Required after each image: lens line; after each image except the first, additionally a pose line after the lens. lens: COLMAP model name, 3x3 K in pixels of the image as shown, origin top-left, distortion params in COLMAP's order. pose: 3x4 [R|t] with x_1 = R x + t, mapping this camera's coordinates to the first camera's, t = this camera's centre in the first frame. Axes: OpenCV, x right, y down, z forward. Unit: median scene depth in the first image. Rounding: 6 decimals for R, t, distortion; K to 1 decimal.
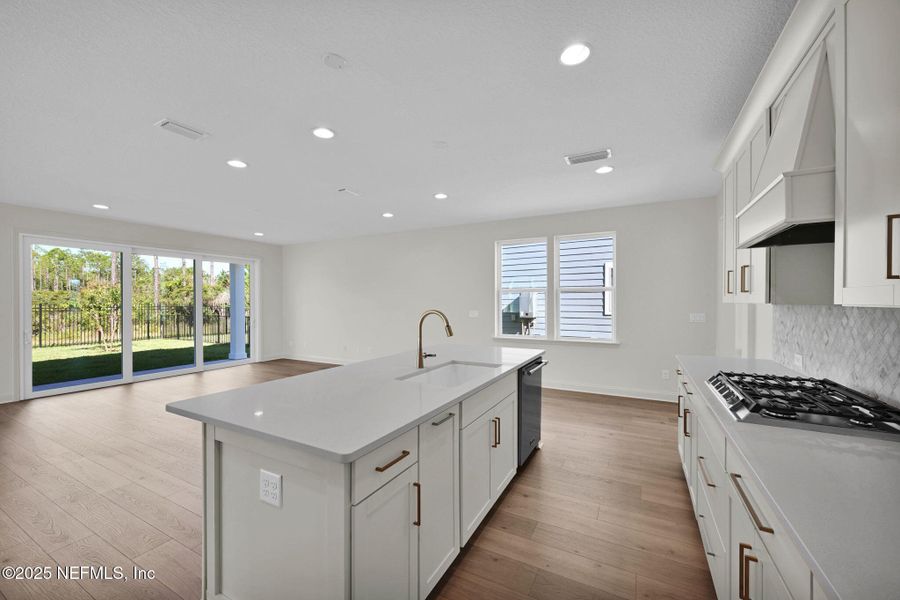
lens RADIAL K [[353.9, 0, 451.4], [0, 353.9, 302.7], [0, 0, 1]] dist [0.000710, 0.000075]
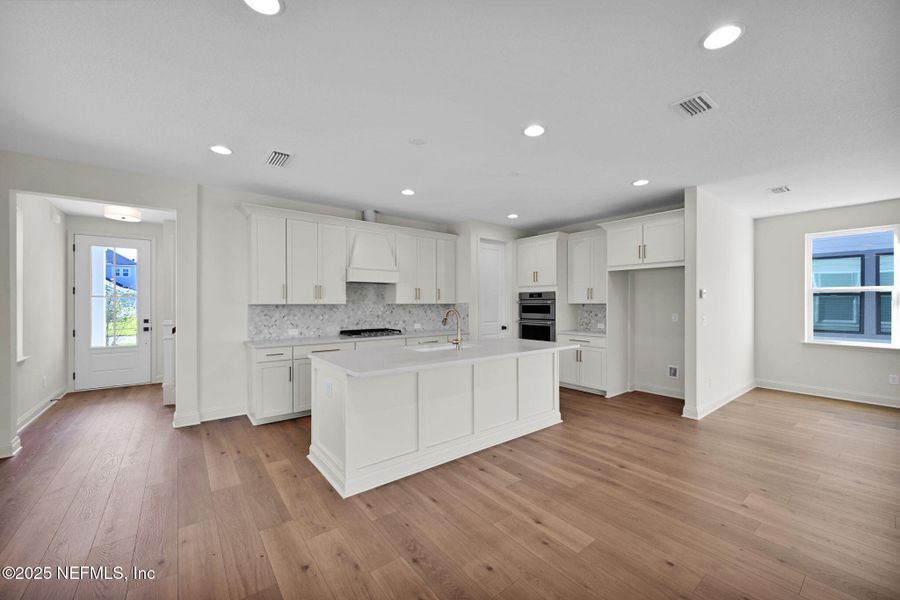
lens RADIAL K [[353.9, 0, 451.4], [0, 353.9, 302.7], [0, 0, 1]] dist [0.000710, 0.000075]
pose [[-0.917236, 0.001905, 0.398339, -0.325012], [0.003102, 0.999992, 0.002360, -0.003123], [-0.398332, 0.003400, -0.917235, 1.242663]]
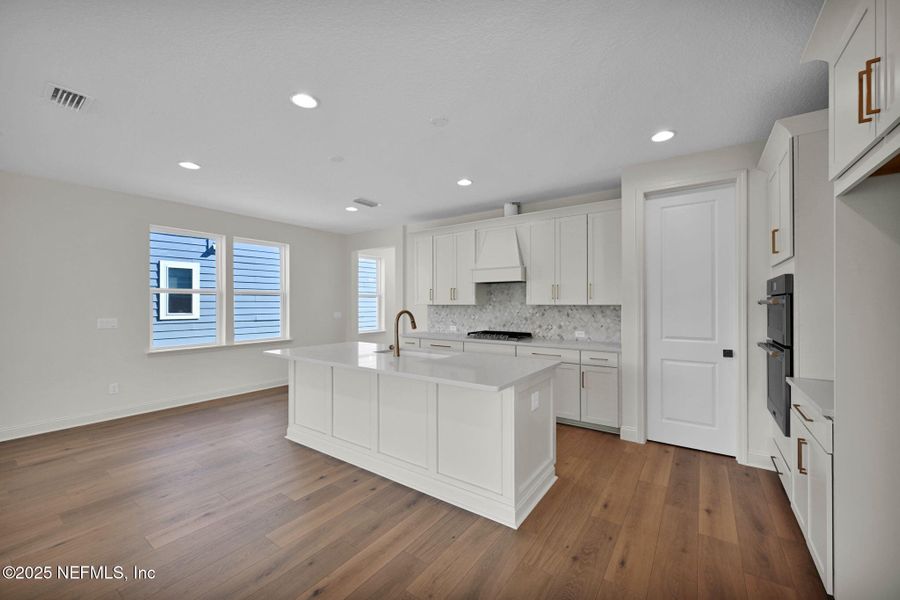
lens RADIAL K [[353.9, 0, 451.4], [0, 353.9, 302.7], [0, 0, 1]] dist [0.000710, 0.000075]
pose [[0.118854, 0.002787, 0.992908, -0.695835], [0.006638, 0.999971, -0.003601, -0.000522], [-0.992890, 0.007019, 0.118832, 0.361047]]
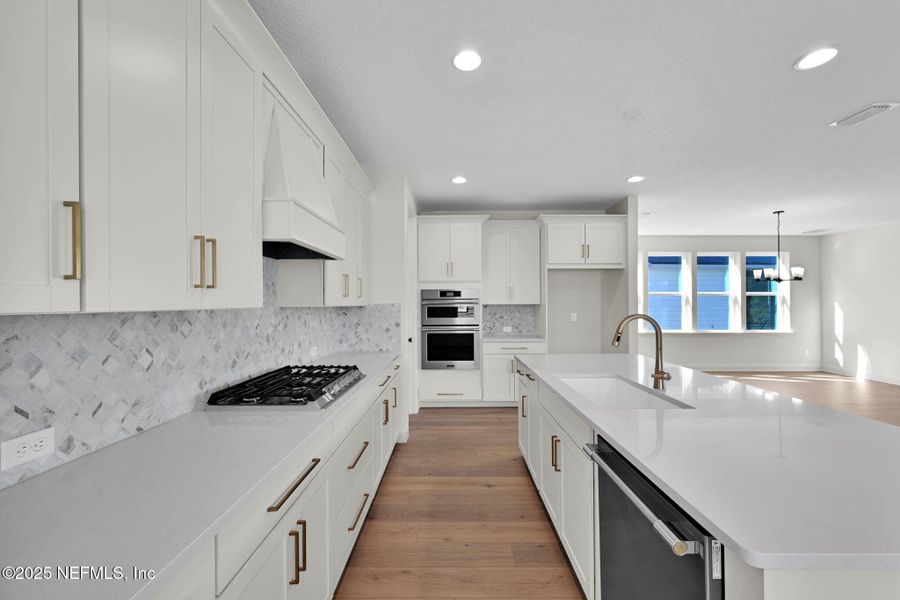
lens RADIAL K [[353.9, 0, 451.4], [0, 353.9, 302.7], [0, 0, 1]] dist [0.000710, 0.000075]
pose [[-0.881229, 0.002629, -0.472682, 0.370167], [0.001696, 0.999996, 0.002399, -0.003885], [0.472686, 0.001312, -0.881230, 0.795422]]
